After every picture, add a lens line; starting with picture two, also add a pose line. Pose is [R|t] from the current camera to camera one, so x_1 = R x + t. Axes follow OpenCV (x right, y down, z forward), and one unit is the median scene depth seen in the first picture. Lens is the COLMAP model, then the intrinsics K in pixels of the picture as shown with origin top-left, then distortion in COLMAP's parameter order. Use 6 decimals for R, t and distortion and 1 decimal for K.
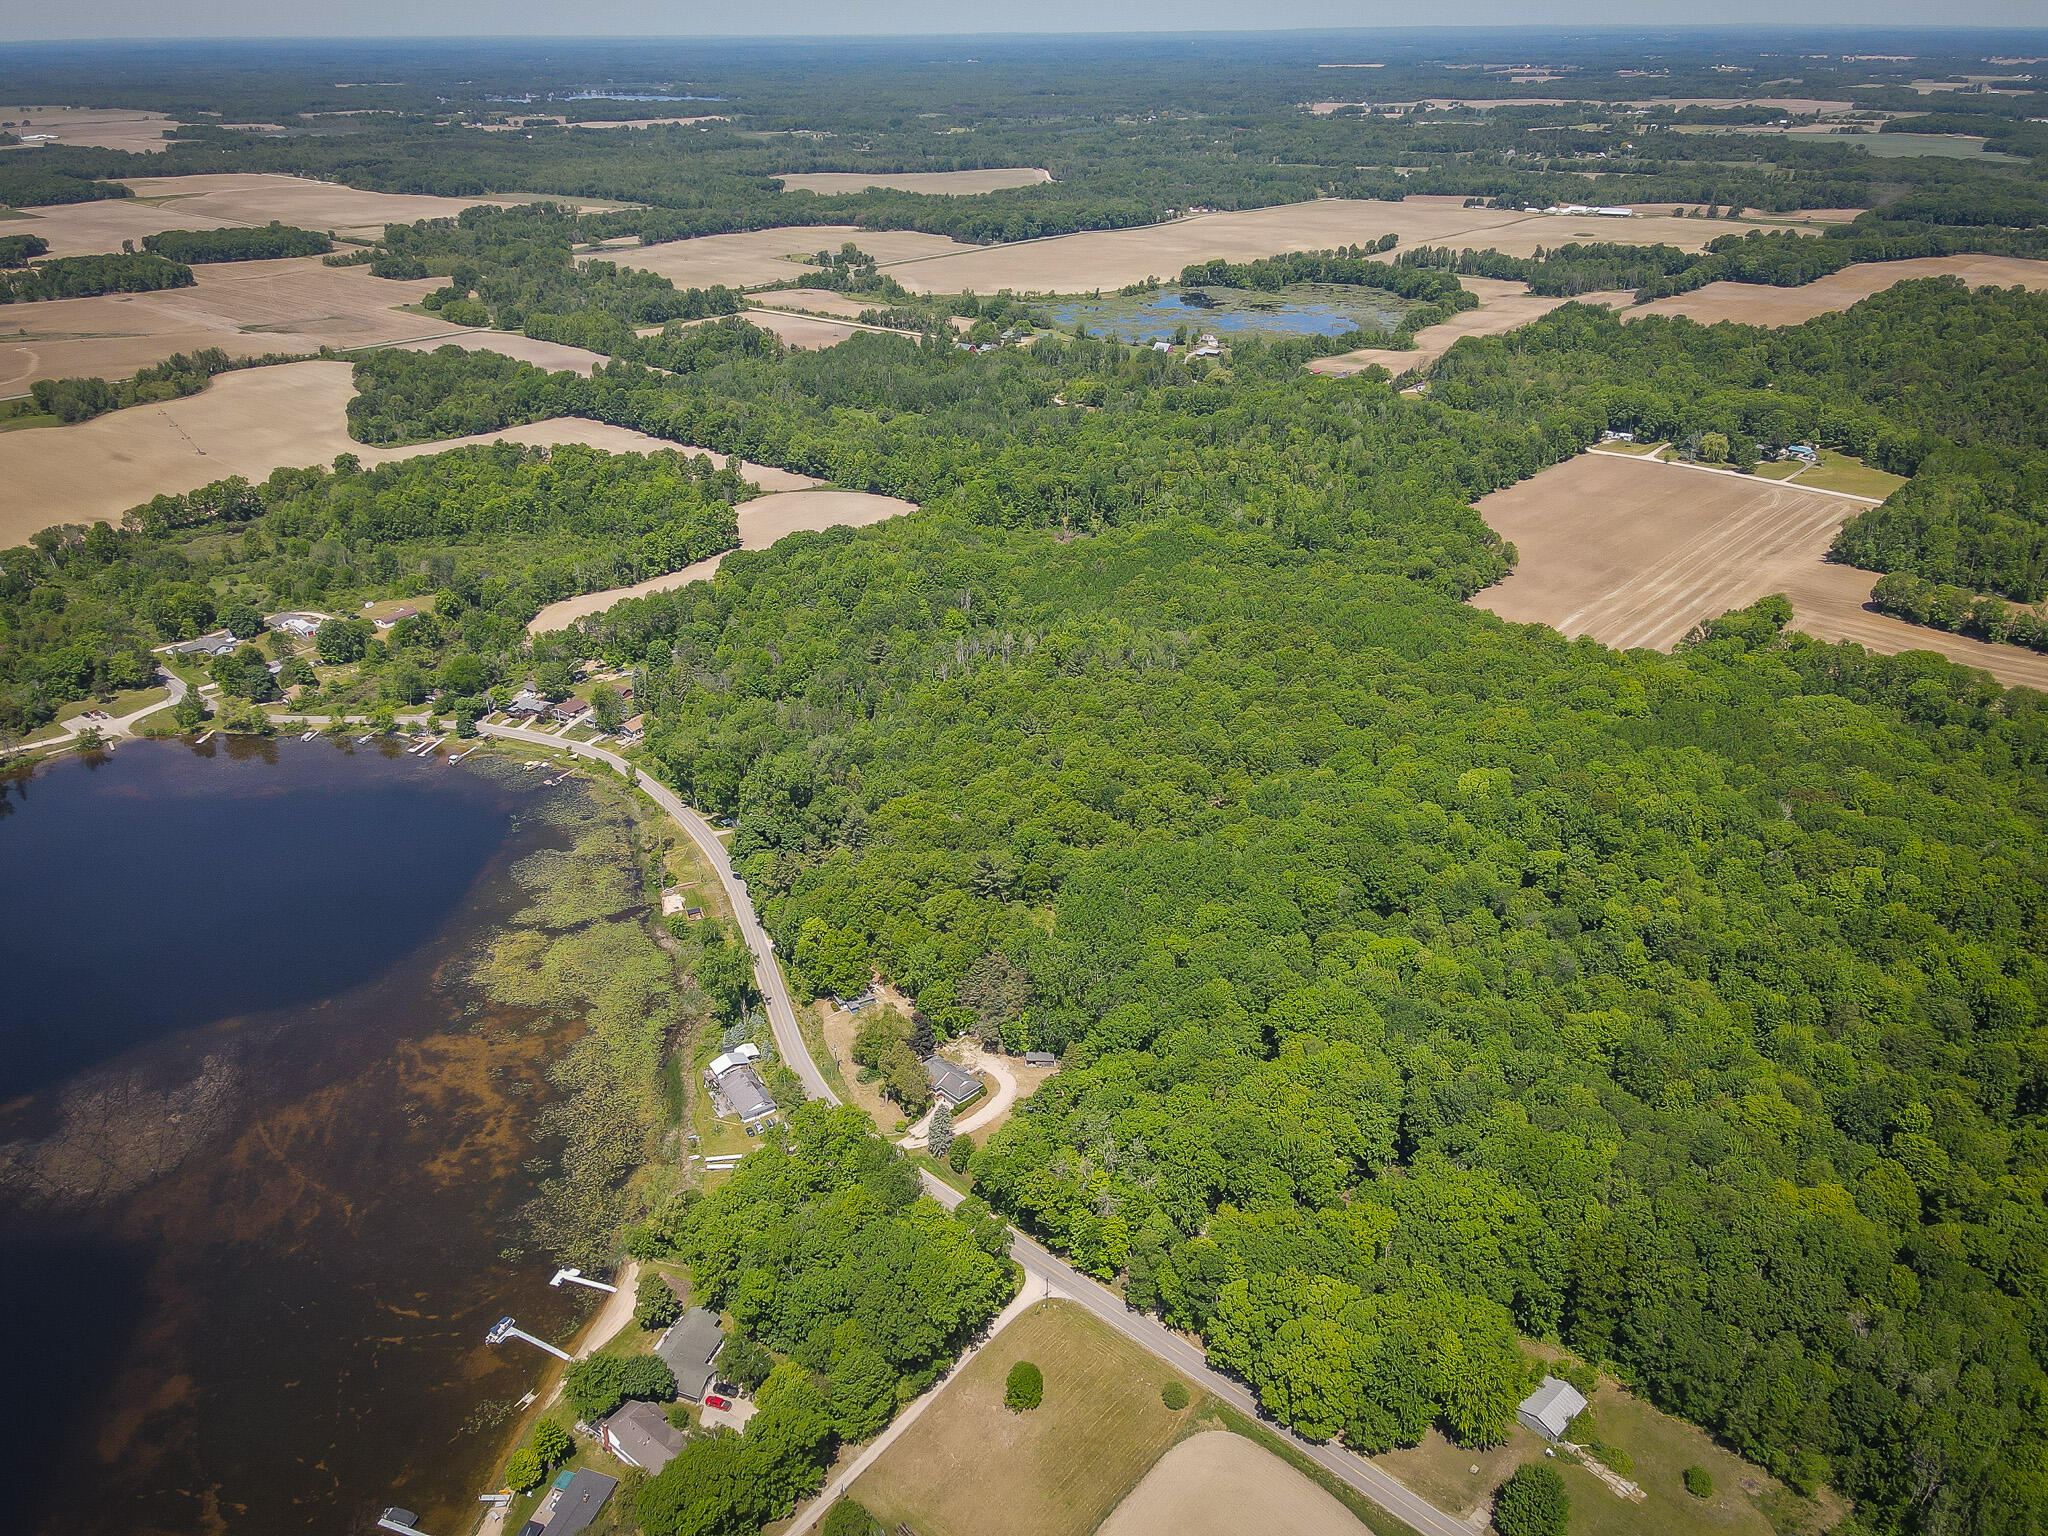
lens RADIAL K [[1501.8, 0, 1024.0], [0, 1501.8, 768.0], [0, 0, 1]] dist [0.010348, 0.032969]
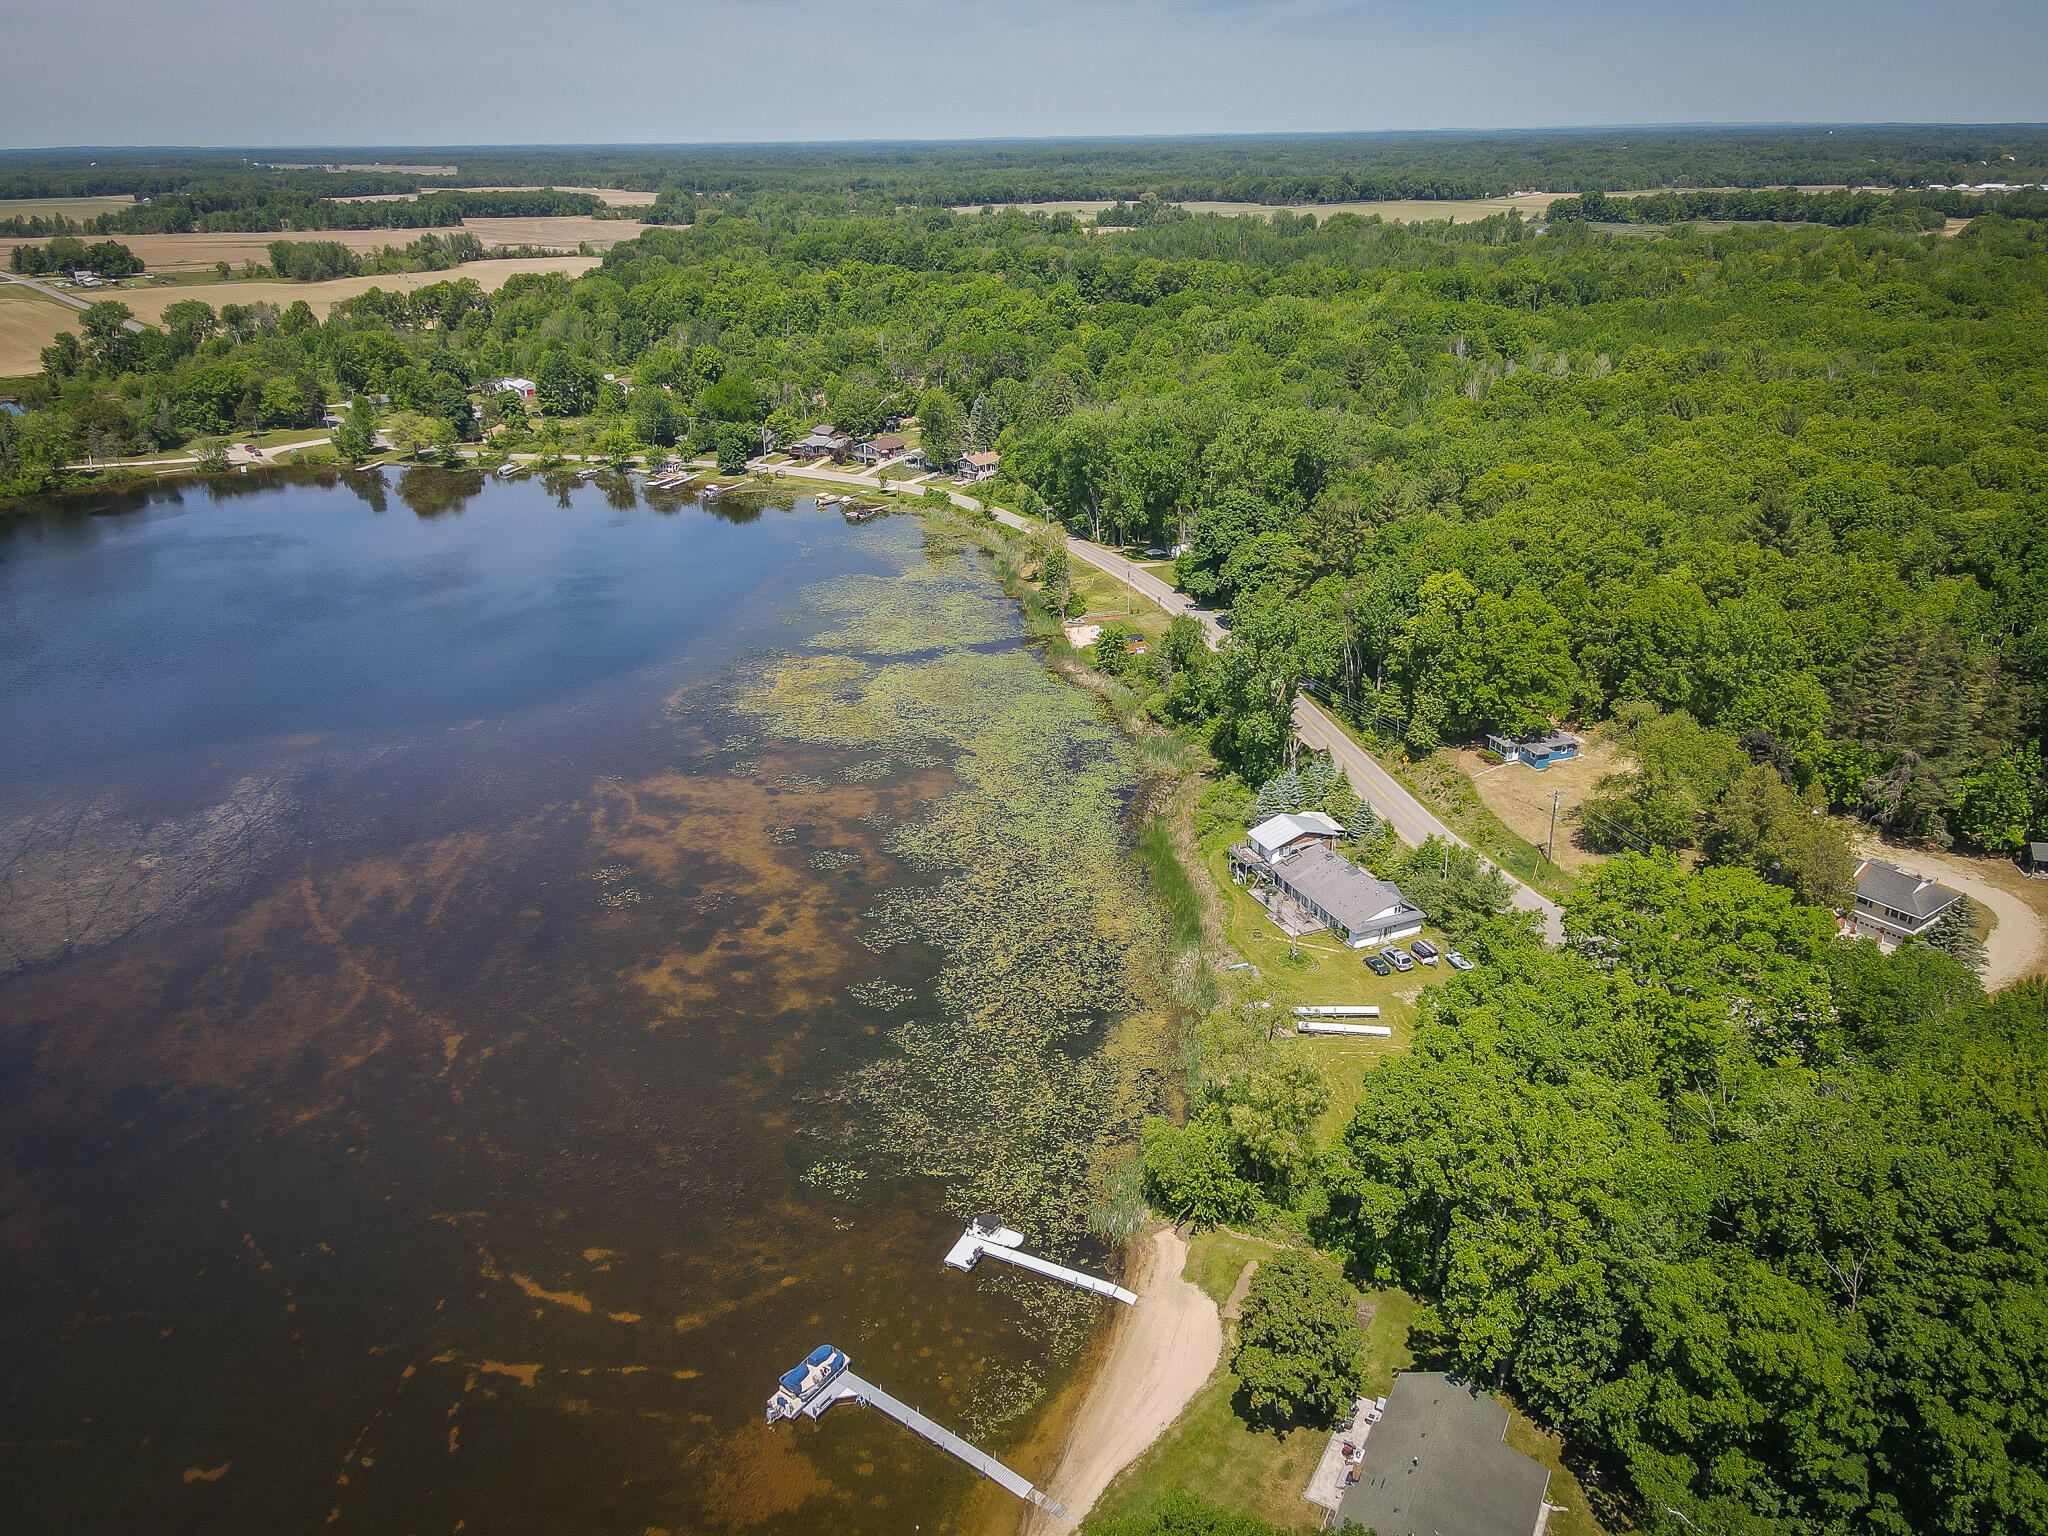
lens RADIAL K [[1501.8, 0, 1024.0], [0, 1501.8, 768.0], [0, 0, 1]] dist [0.010348, 0.032969]
pose [[0.989351, 0.056968, -0.133934, -0.210328], [-0.065159, 0.996212, -0.057587, 0.202380], [0.130146, 0.065701, 0.989316, 0.530912]]
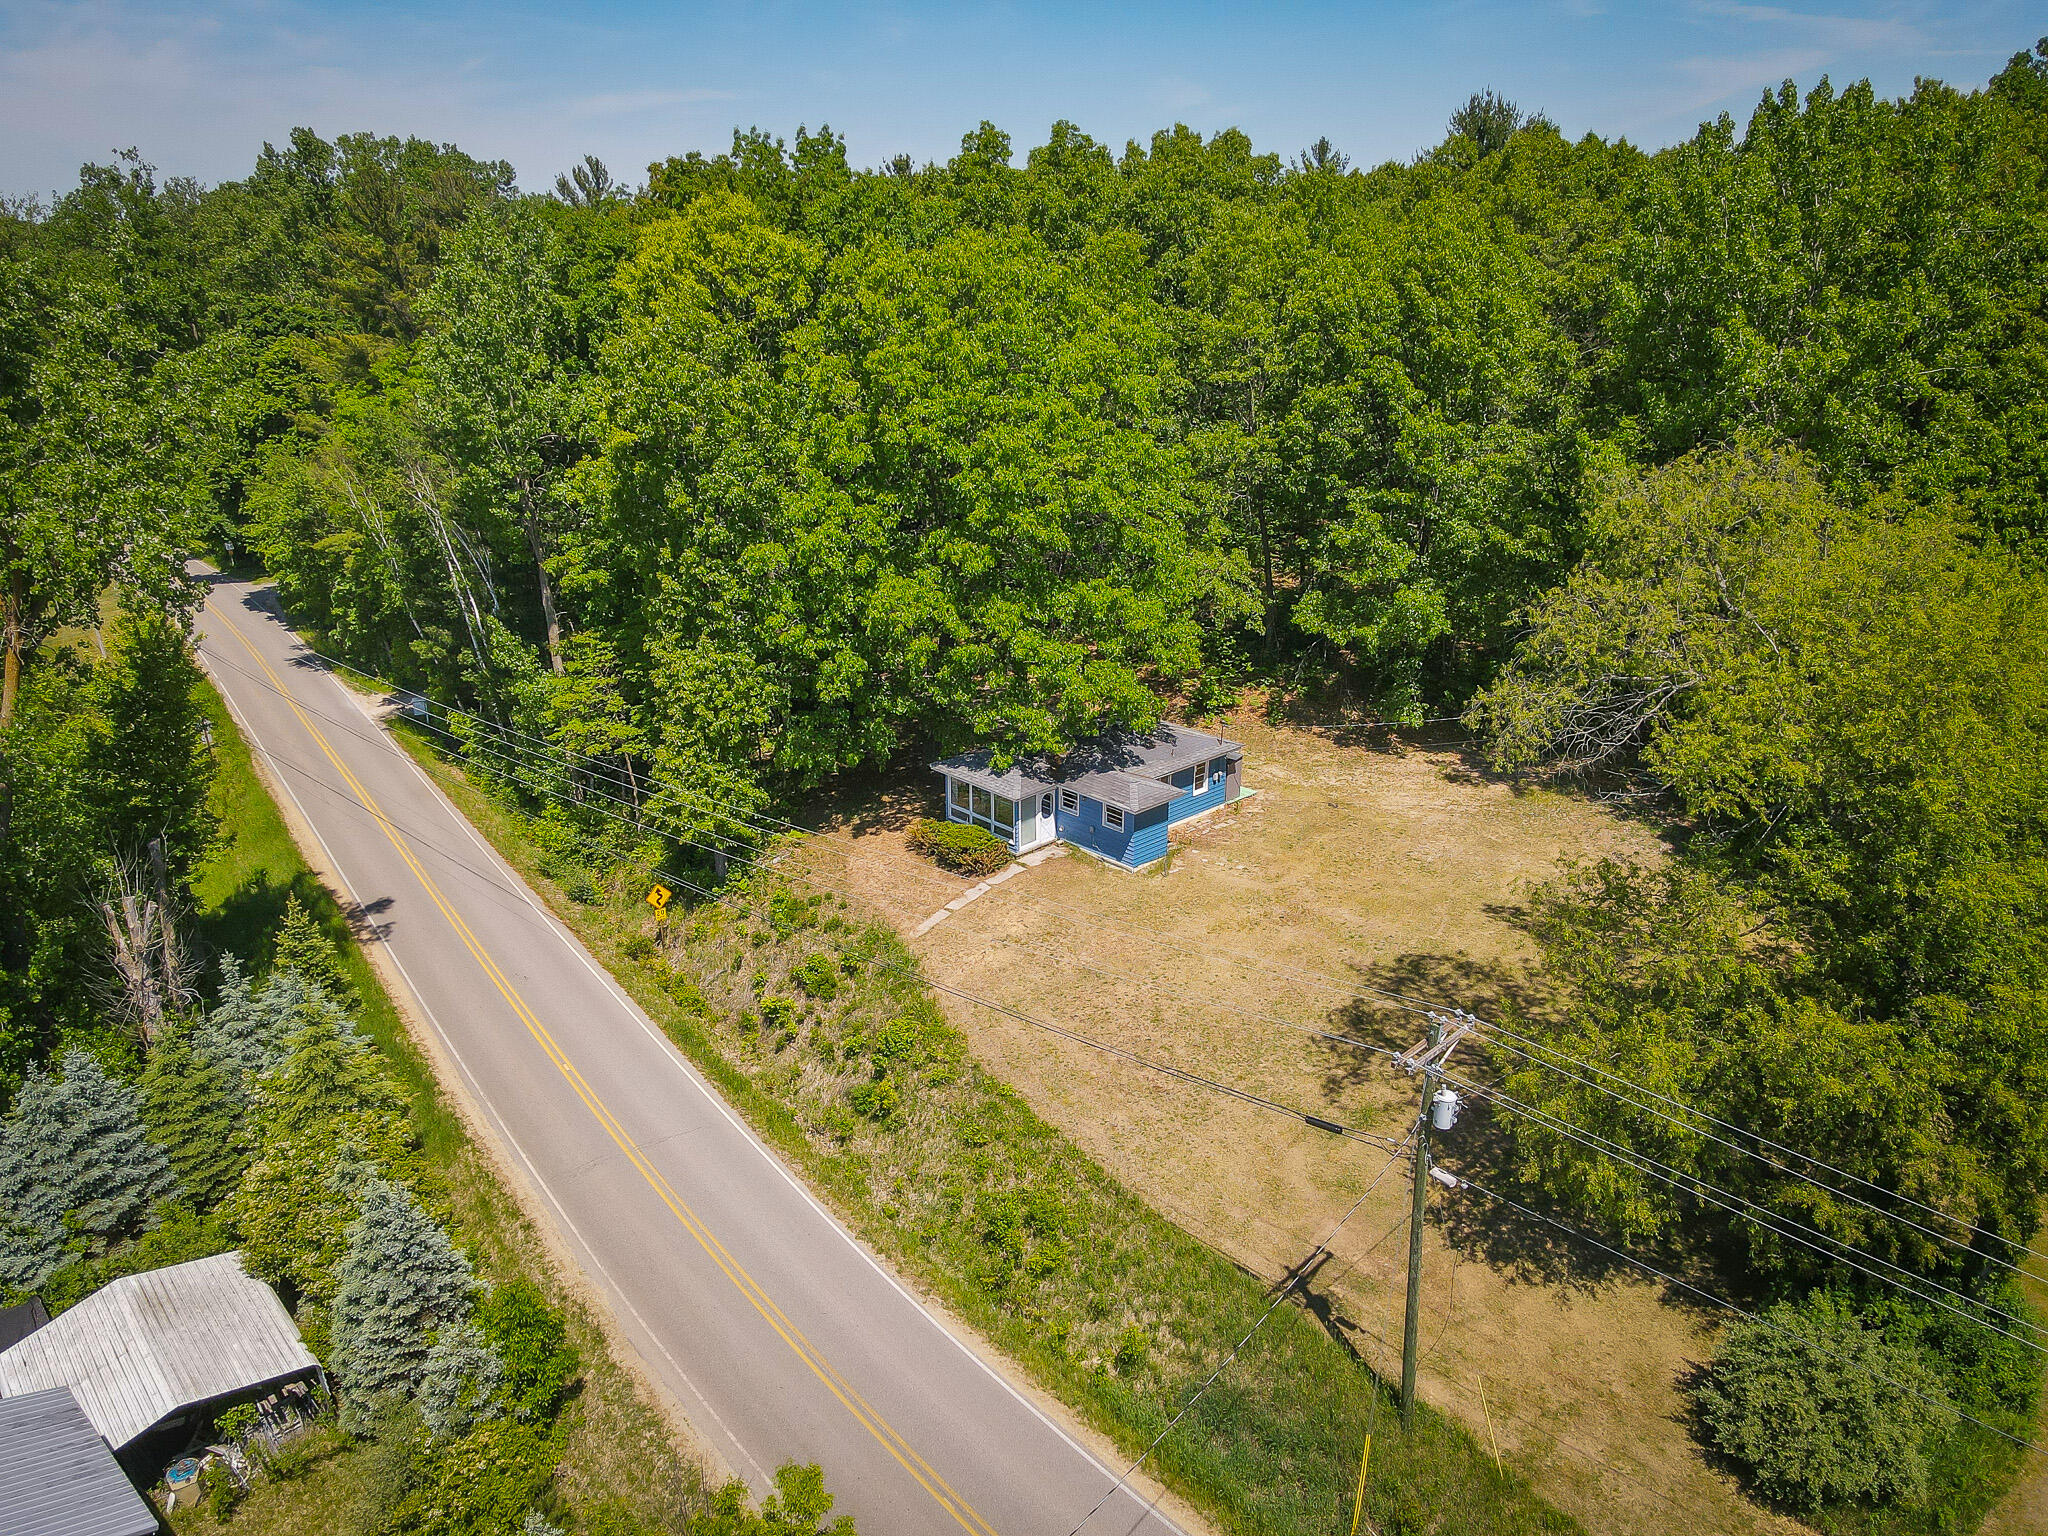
lens RADIAL K [[1501.8, 0, 1024.0], [0, 1501.8, 768.0], [0, 0, 1]] dist [0.010348, 0.032969]
pose [[0.964147, -0.086754, 0.250788, -0.154317], [0.114938, 0.988328, -0.099988, 0.168771], [-0.239186, 0.125229, 0.962864, 0.895658]]
